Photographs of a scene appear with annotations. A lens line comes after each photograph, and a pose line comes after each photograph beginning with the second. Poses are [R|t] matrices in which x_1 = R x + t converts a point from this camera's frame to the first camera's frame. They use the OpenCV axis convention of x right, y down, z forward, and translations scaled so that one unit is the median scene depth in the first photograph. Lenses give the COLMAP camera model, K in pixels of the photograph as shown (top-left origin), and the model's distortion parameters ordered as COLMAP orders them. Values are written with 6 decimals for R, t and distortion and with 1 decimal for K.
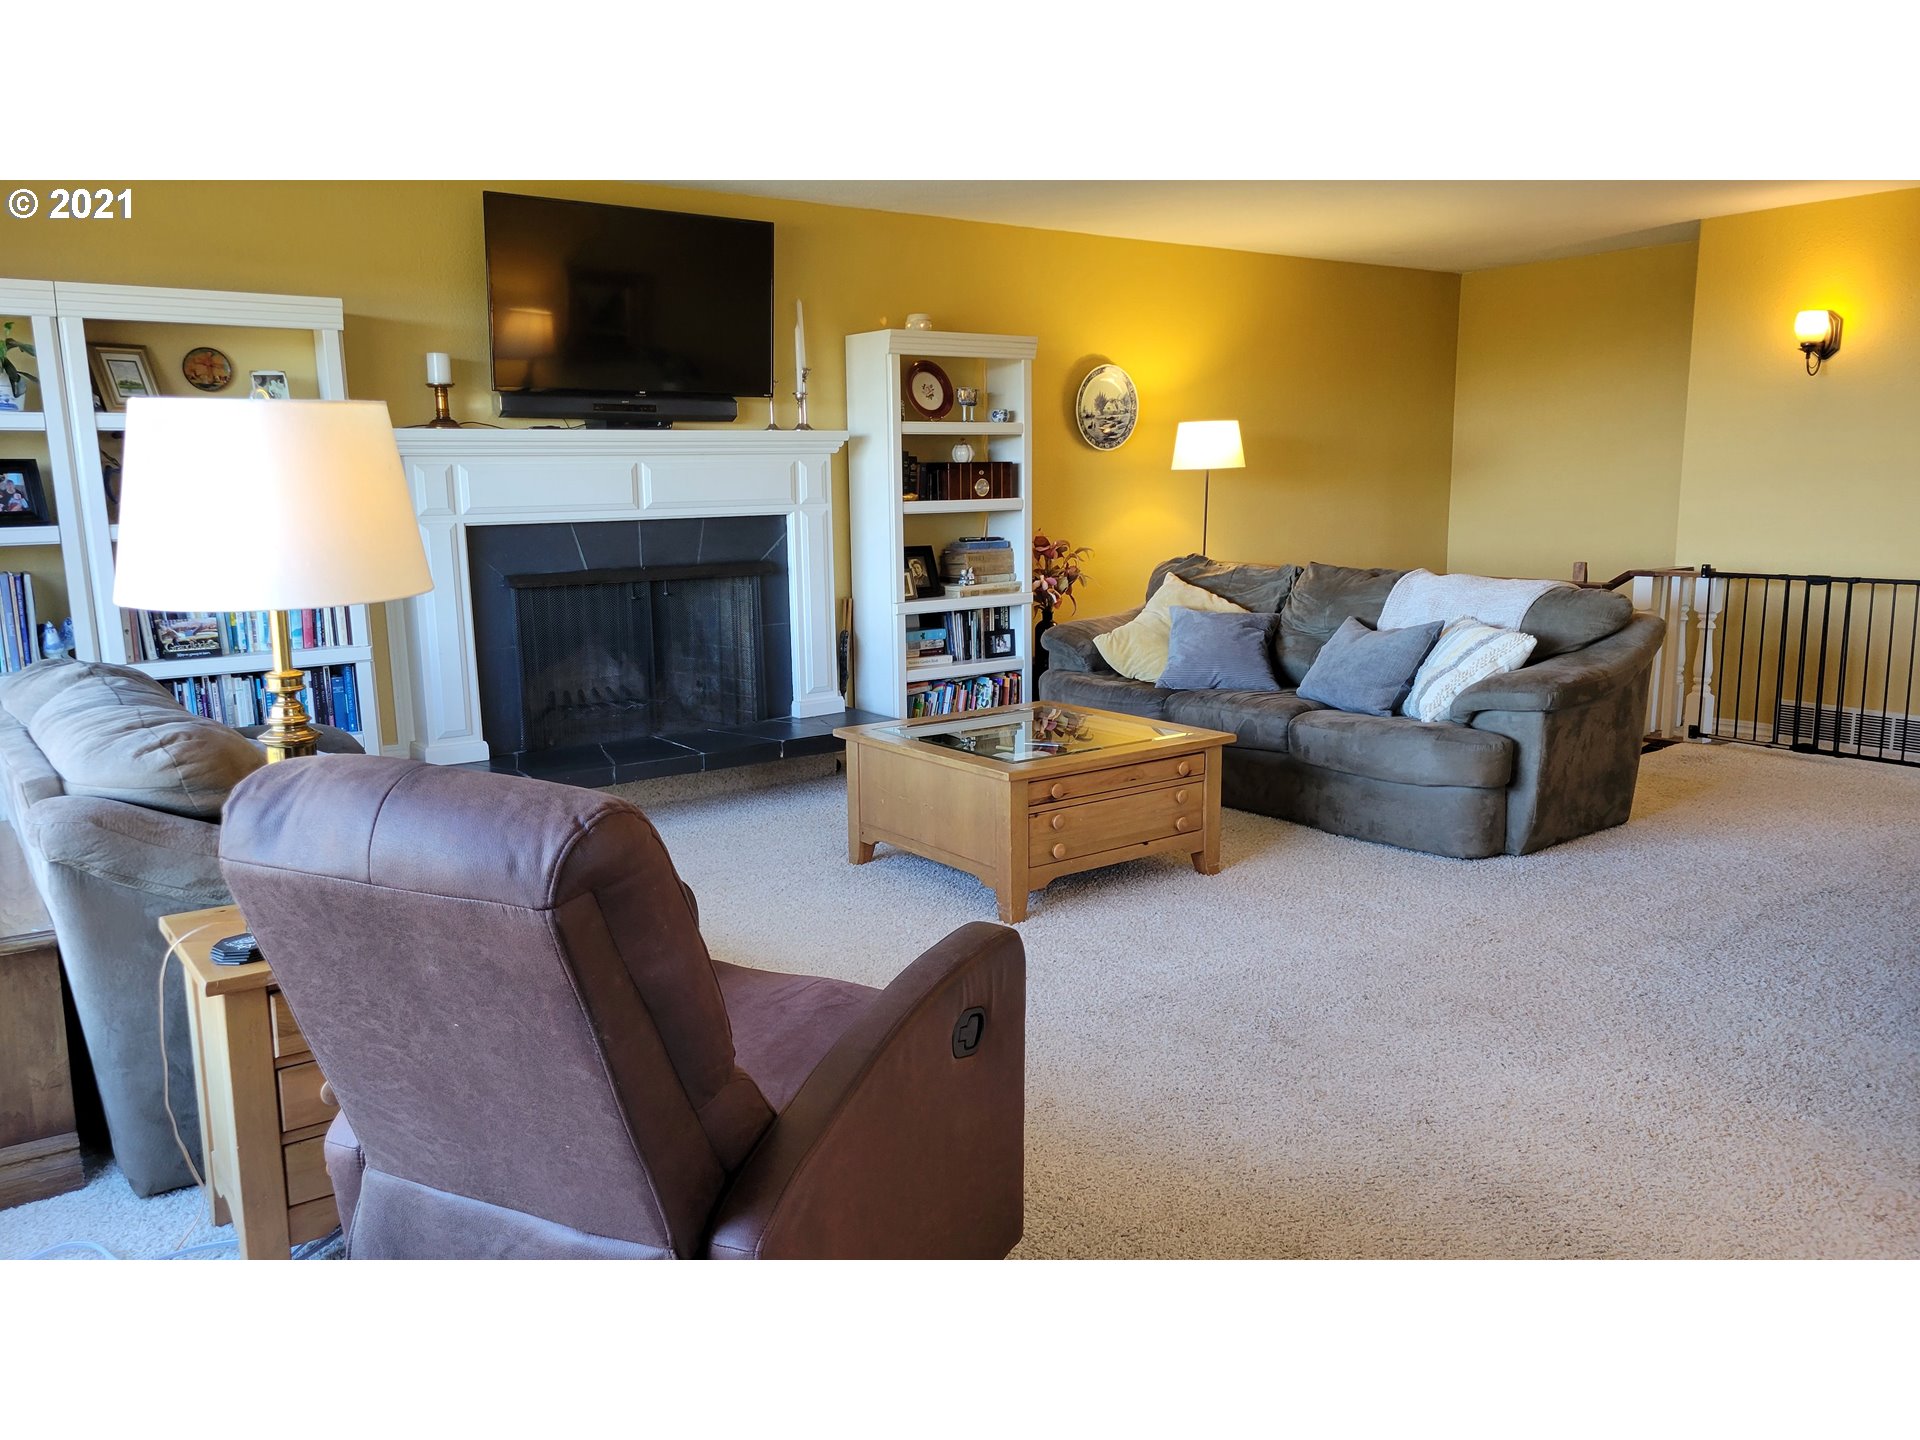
lens RADIAL K [[1444.6, 0, 941.5], [0, 1444.6, 717.8], [0, 0, 1]] dist [0.043460, -0.021804]
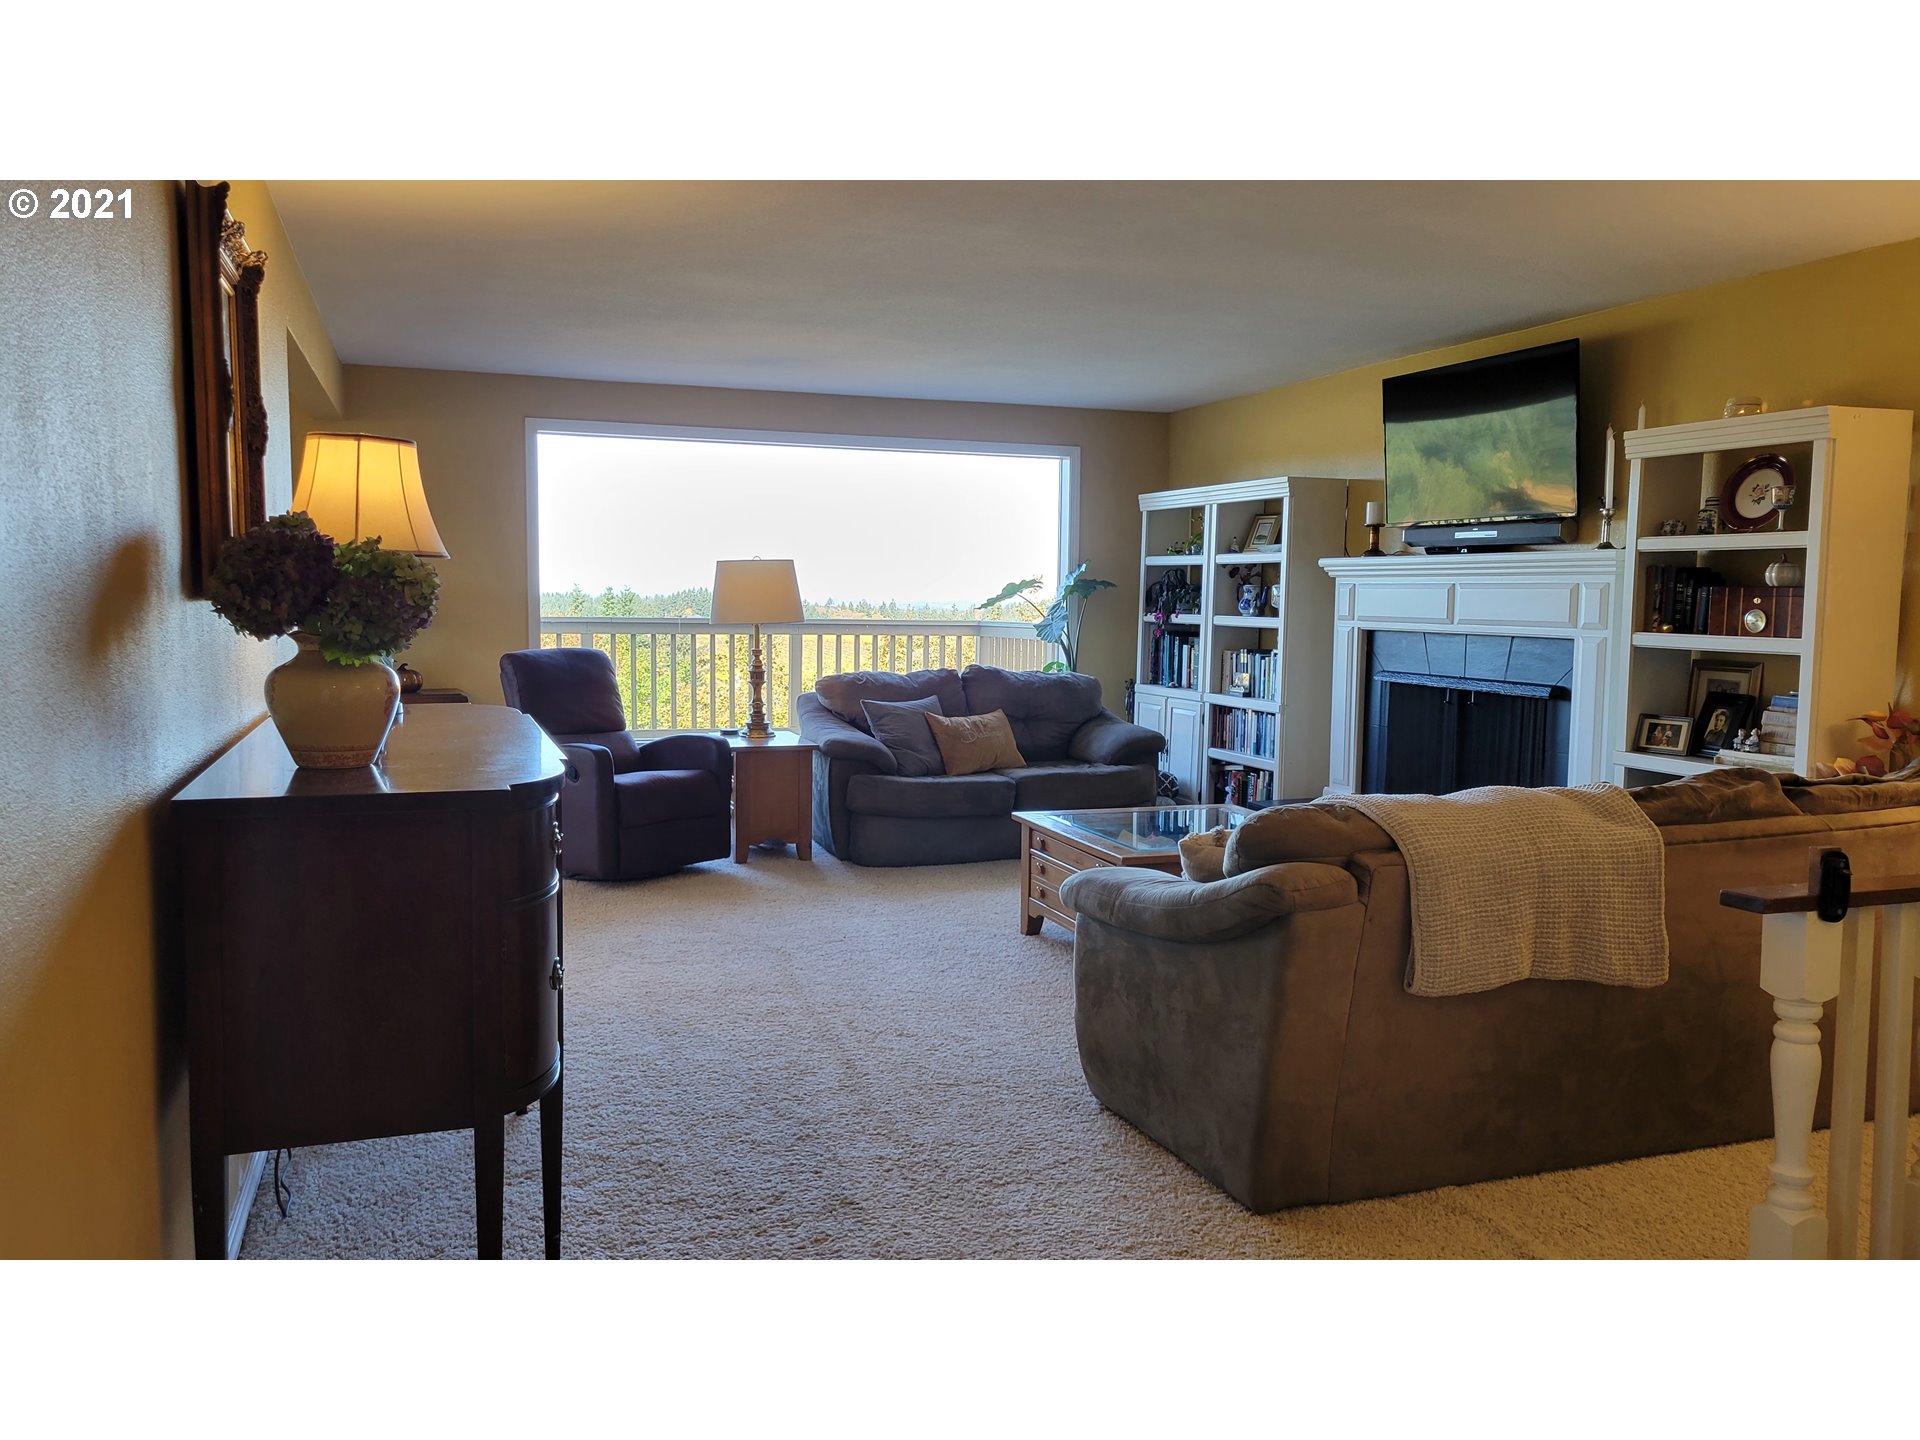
lens RADIAL K [[1444.6, 0, 918.7], [0, 1444.6, 716.8], [0, 0, 1]] dist [0.043460, -0.021804]
pose [[-0.309613, 0.098097, -0.945789, 0.896899], [-0.164735, 0.974089, 0.154960, -0.163561], [0.936484, 0.203782, -0.285431, 0.859921]]
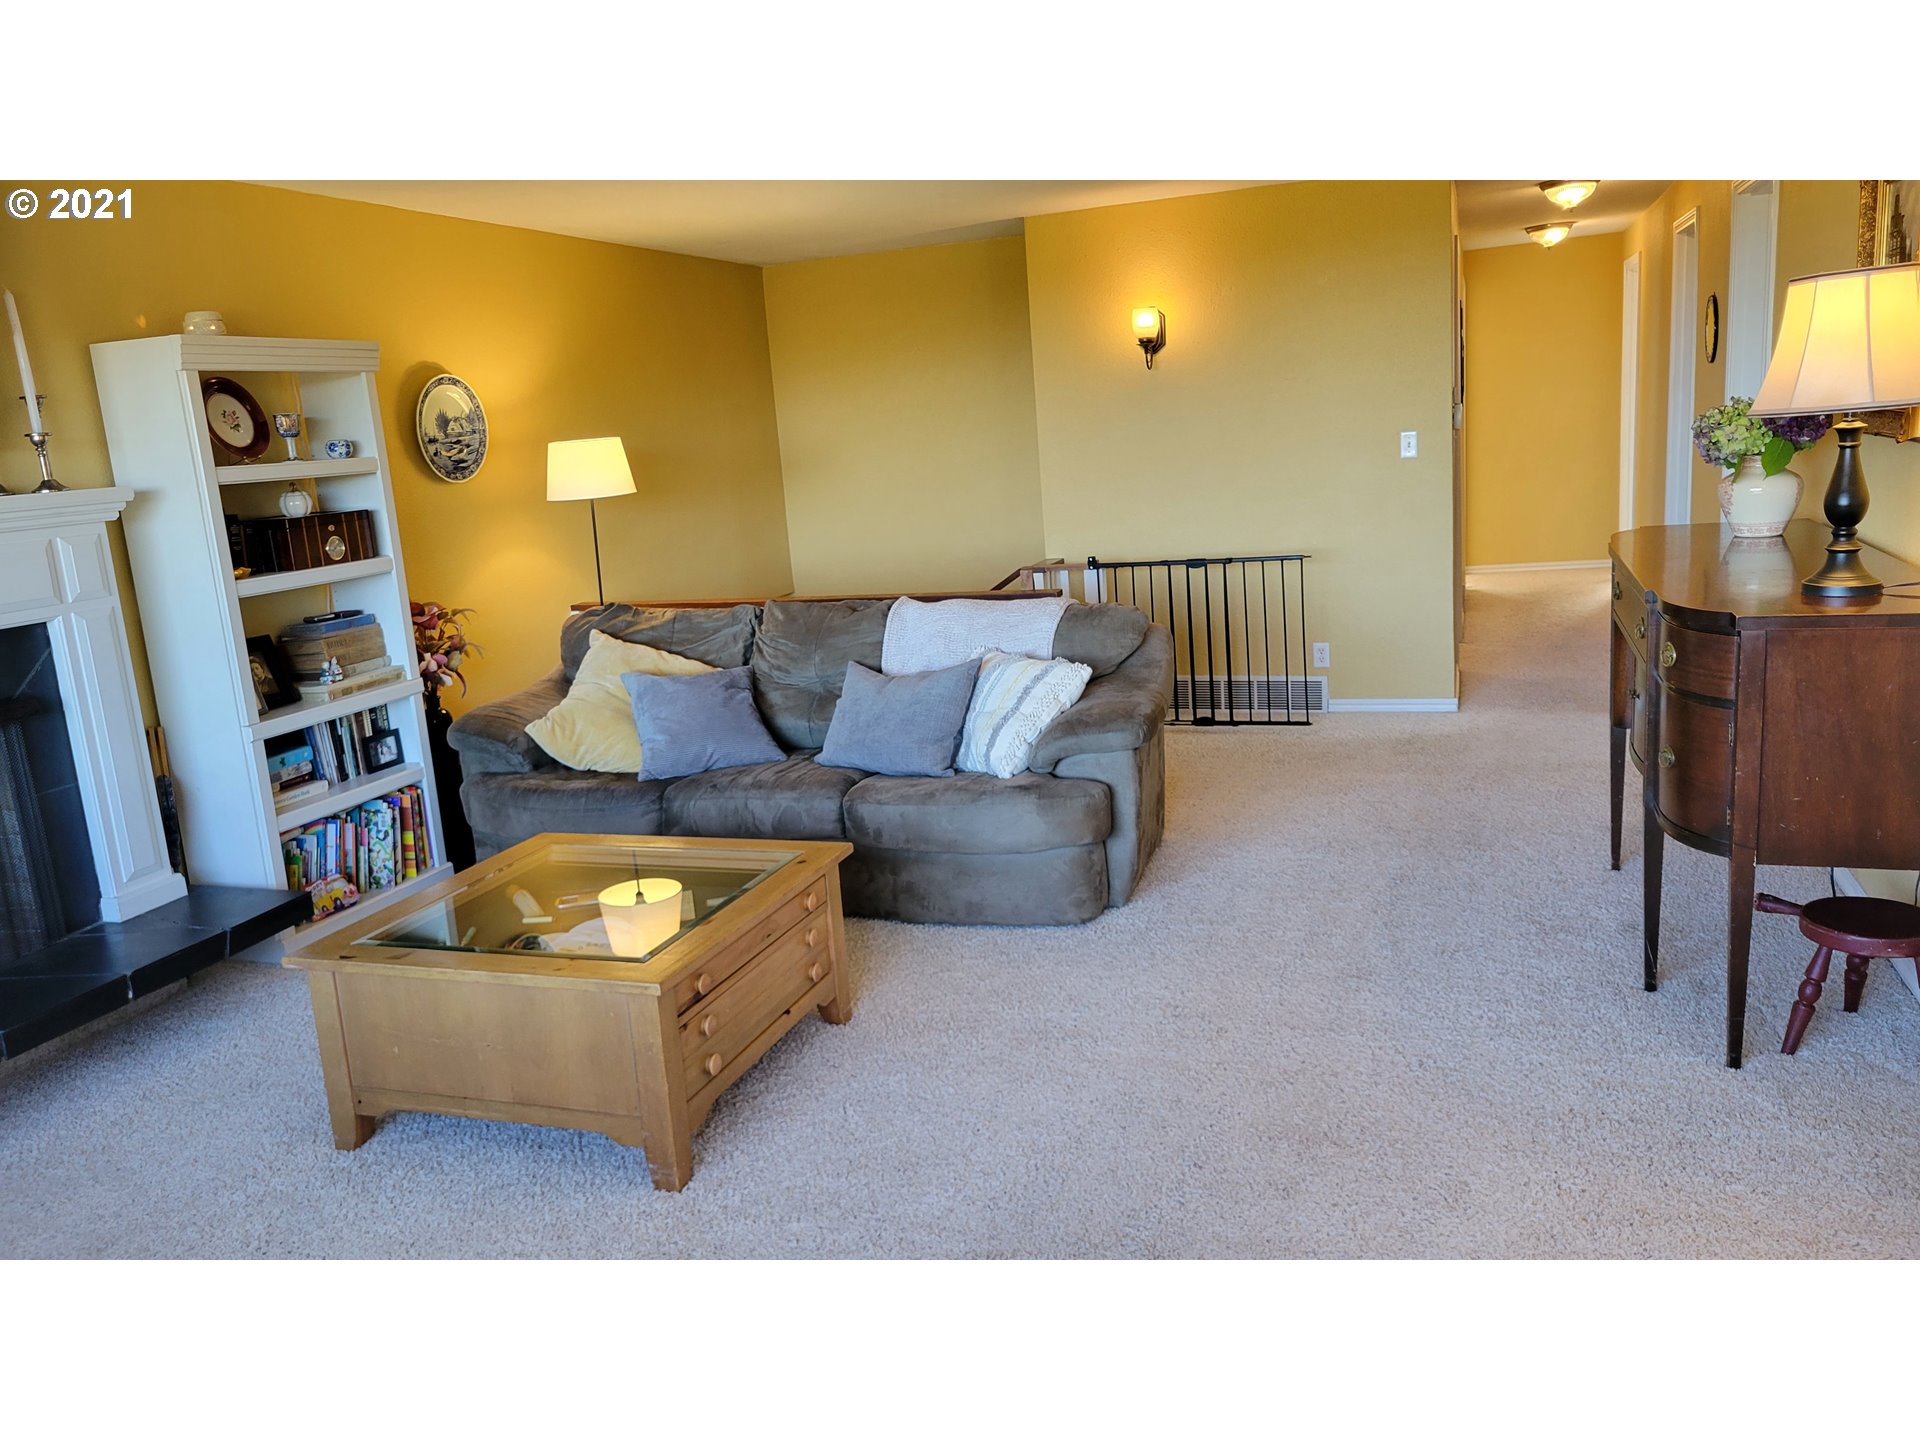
lens RADIAL K [[1444.6, 0, 952.8], [0, 1444.6, 702.9], [0, 0, 1]] dist [0.043460, -0.021804]
pose [[0.829647, -0.153121, 0.536879, -0.125098], [0.154366, 0.987079, 0.042977, -0.068130], [-0.536523, 0.047221, 0.842564, 0.225103]]
